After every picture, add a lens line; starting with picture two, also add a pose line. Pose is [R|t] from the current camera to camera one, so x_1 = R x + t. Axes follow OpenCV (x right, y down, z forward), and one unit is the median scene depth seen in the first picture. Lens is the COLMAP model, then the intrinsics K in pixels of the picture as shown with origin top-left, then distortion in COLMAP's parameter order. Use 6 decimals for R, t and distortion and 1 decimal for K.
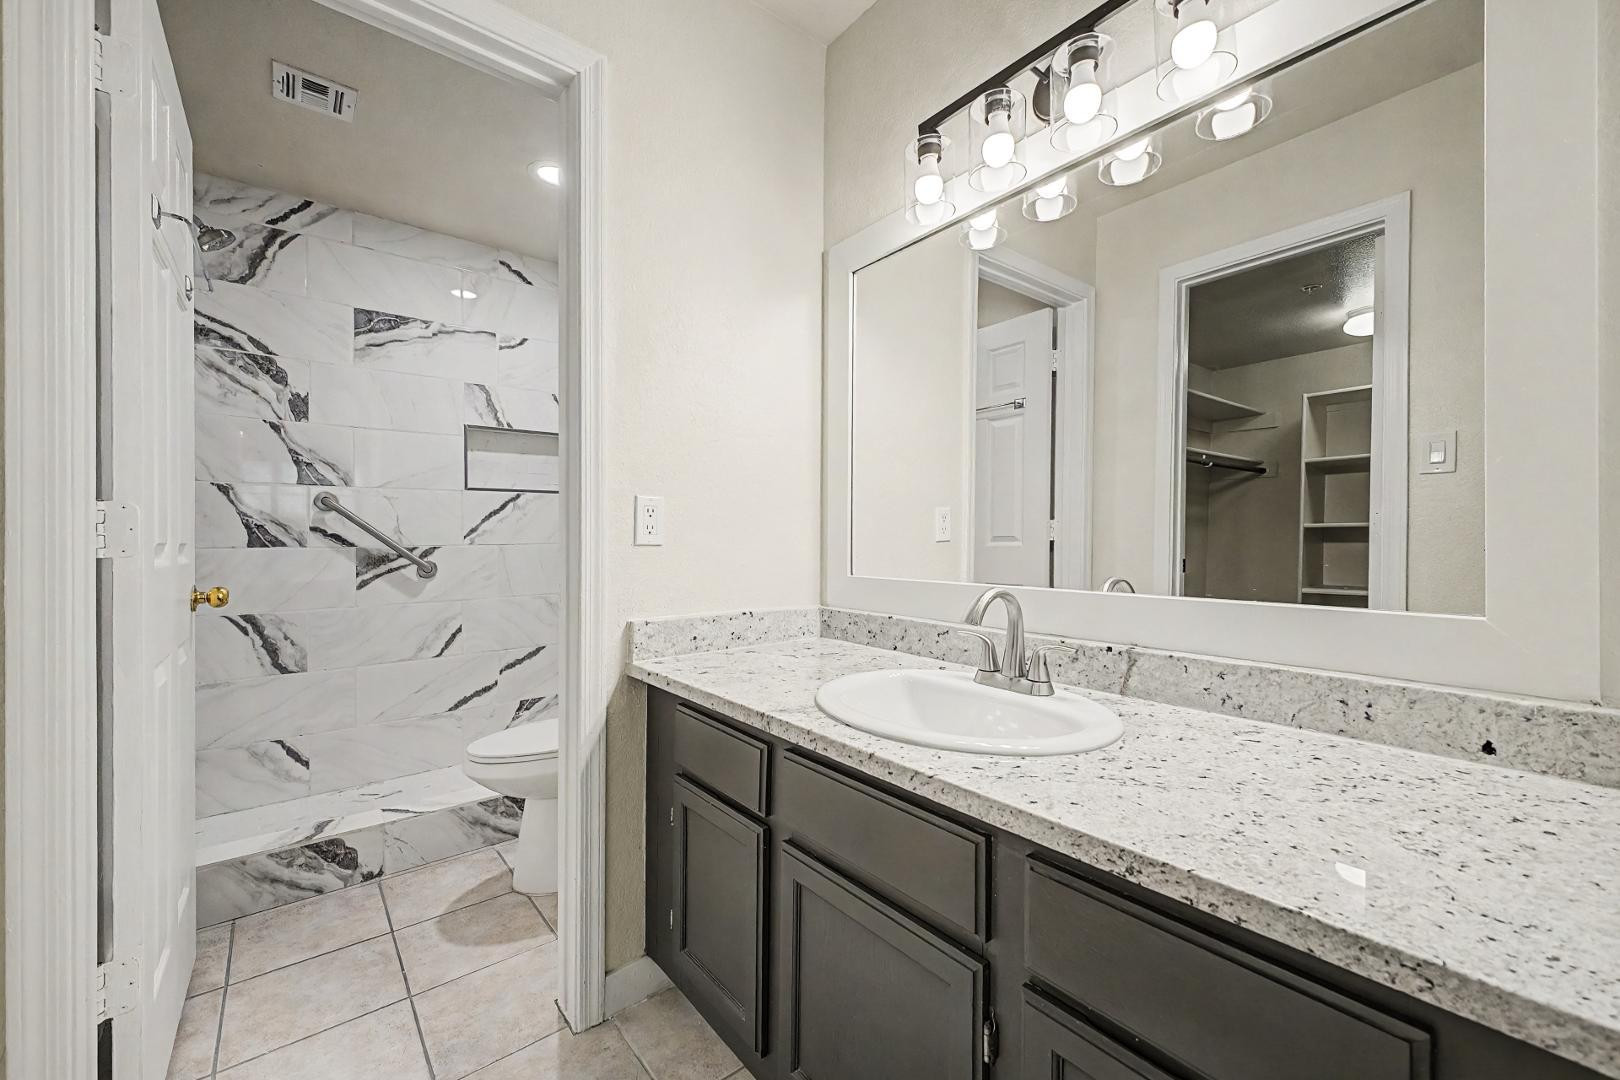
lens RADIAL K [[645.0, 0, 801.5], [0, 645.0, 538.6], [0, 0, 1]] dist [0.021398, -0.003023]
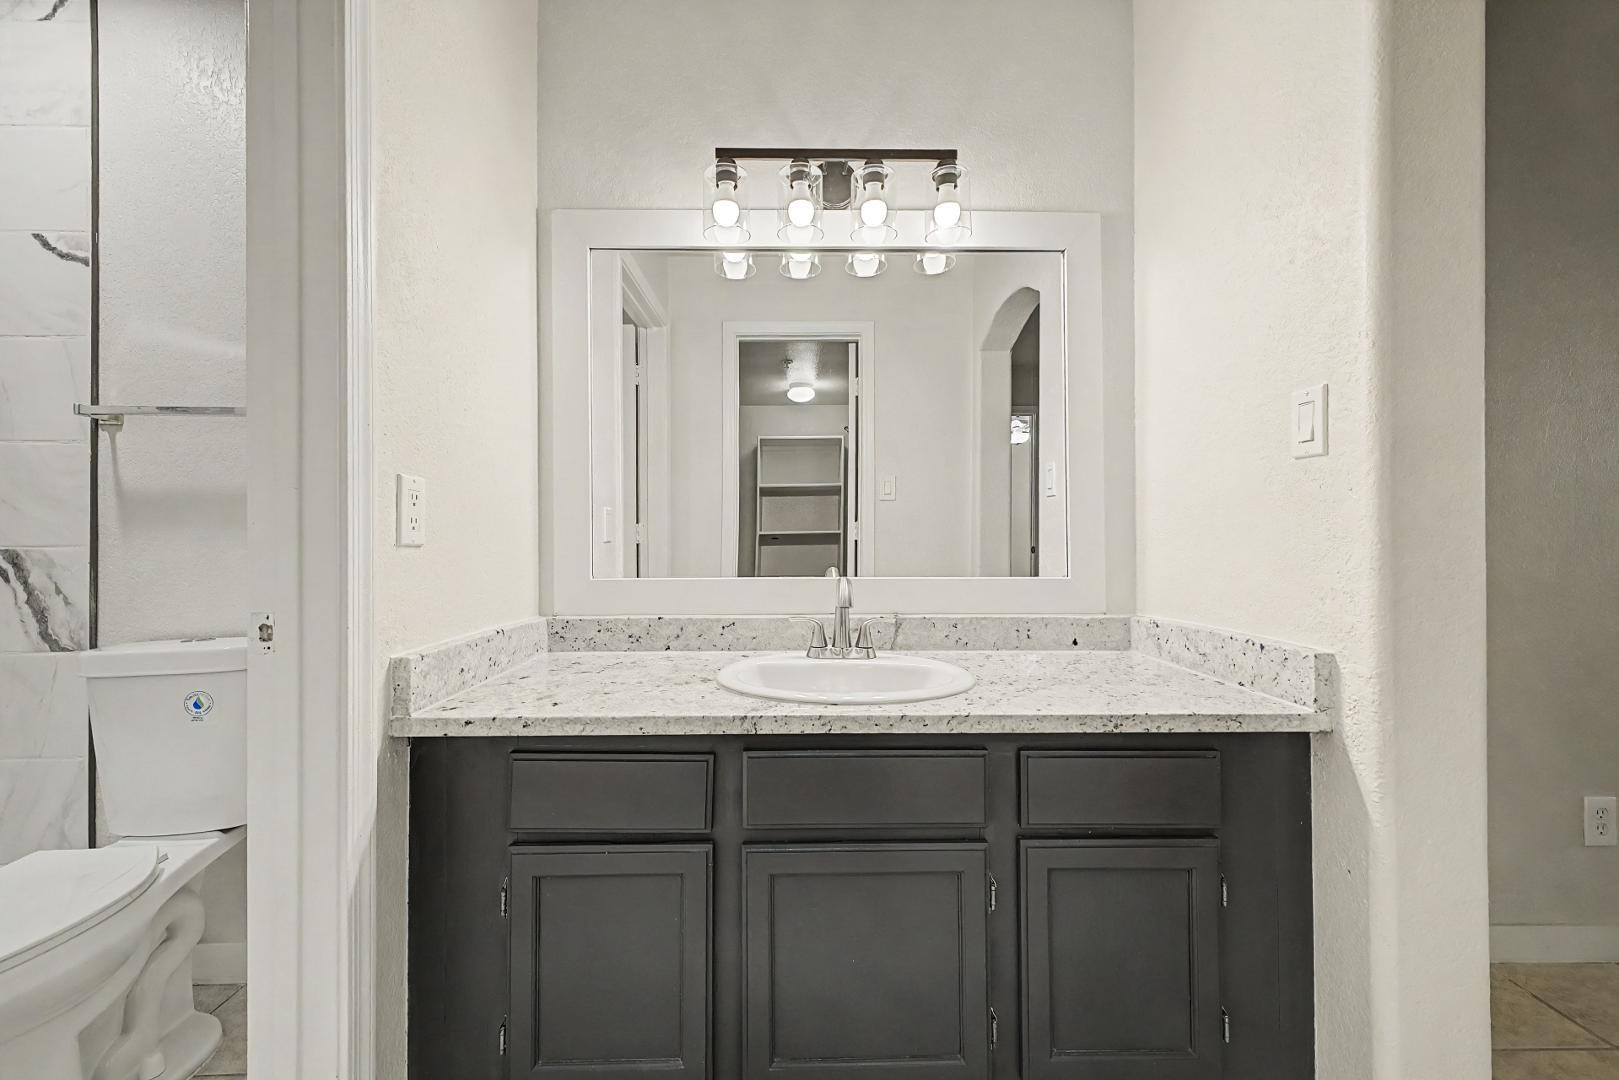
lens RADIAL K [[644.6, 0, 795.5], [0, 644.6, 536.4], [0, 0, 1]] dist [0.021398, -0.003023]
pose [[0.613036, 0.005947, 0.790033, -0.596188], [0.002191, 0.999955, -0.009227, 0.007517], [-0.790052, 0.007388, 0.612995, 0.262560]]
